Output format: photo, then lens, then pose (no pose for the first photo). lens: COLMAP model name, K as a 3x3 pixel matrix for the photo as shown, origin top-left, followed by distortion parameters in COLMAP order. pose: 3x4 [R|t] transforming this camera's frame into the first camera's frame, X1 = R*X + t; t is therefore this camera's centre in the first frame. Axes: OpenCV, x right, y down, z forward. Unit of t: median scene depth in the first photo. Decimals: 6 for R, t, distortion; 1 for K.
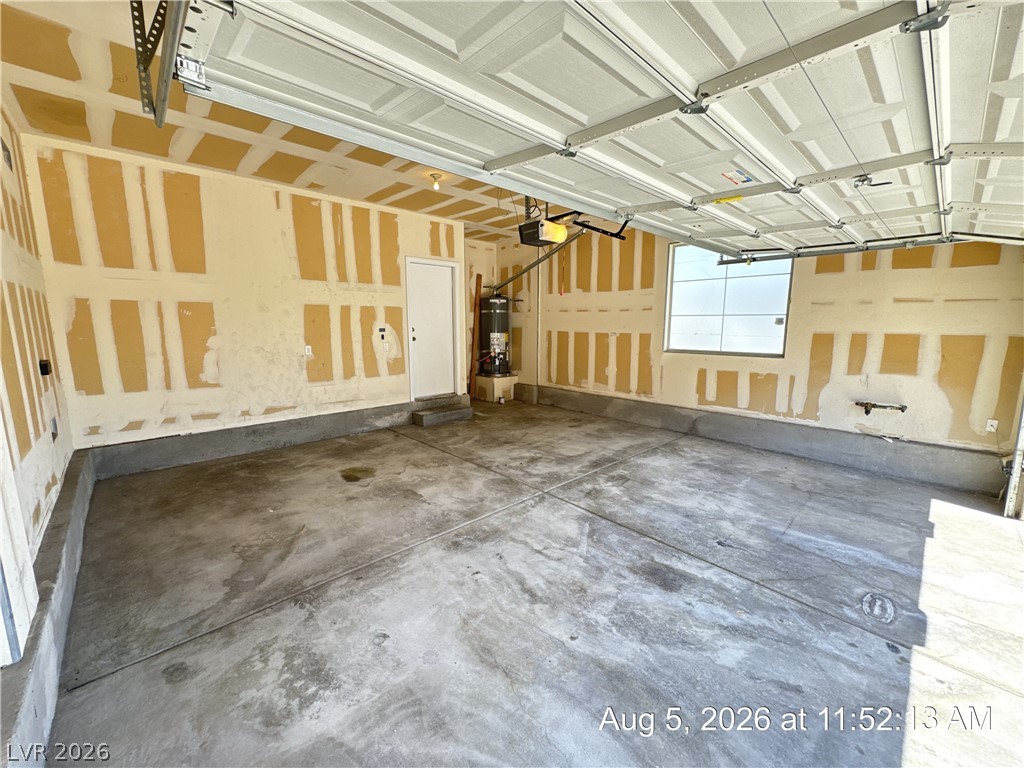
lens RADIAL K [[410.0, 0, 513.1], [0, 410.0, 384.5], [0, 0, 1]] dist [-0.002673, 0.000168]
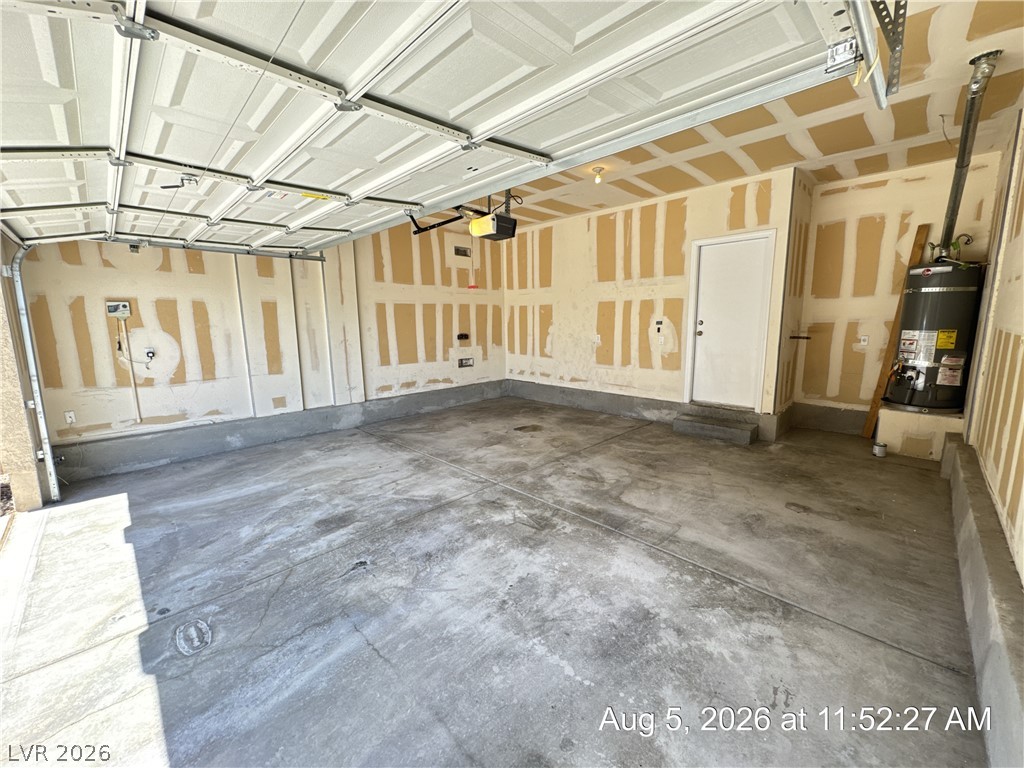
lens RADIAL K [[410.0, 0, 513.1], [0, 410.0, 384.5], [0, 0, 1]] dist [-0.002673, 0.000168]
pose [[0.028793, 0.154496, -0.987574, 0.909032], [-0.137706, 0.979176, 0.149168, -0.116256], [0.990055, 0.131700, 0.049468, 0.837607]]
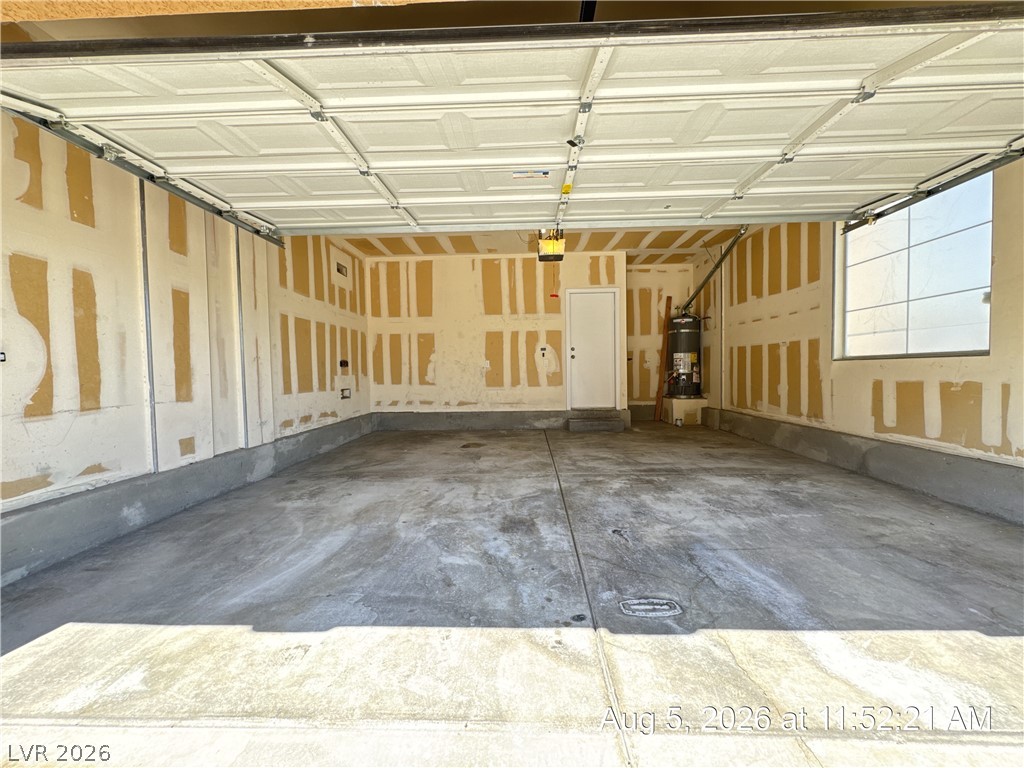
lens RADIAL K [[410.0, 0, 513.1], [0, 410.0, 384.5], [0, 0, 1]] dist [-0.002673, 0.000168]
pose [[0.704663, 0.011312, -0.709452, 0.681462], [-0.088776, 0.993421, -0.072337, 0.098022], [0.703966, 0.113955, 0.701032, 0.094810]]
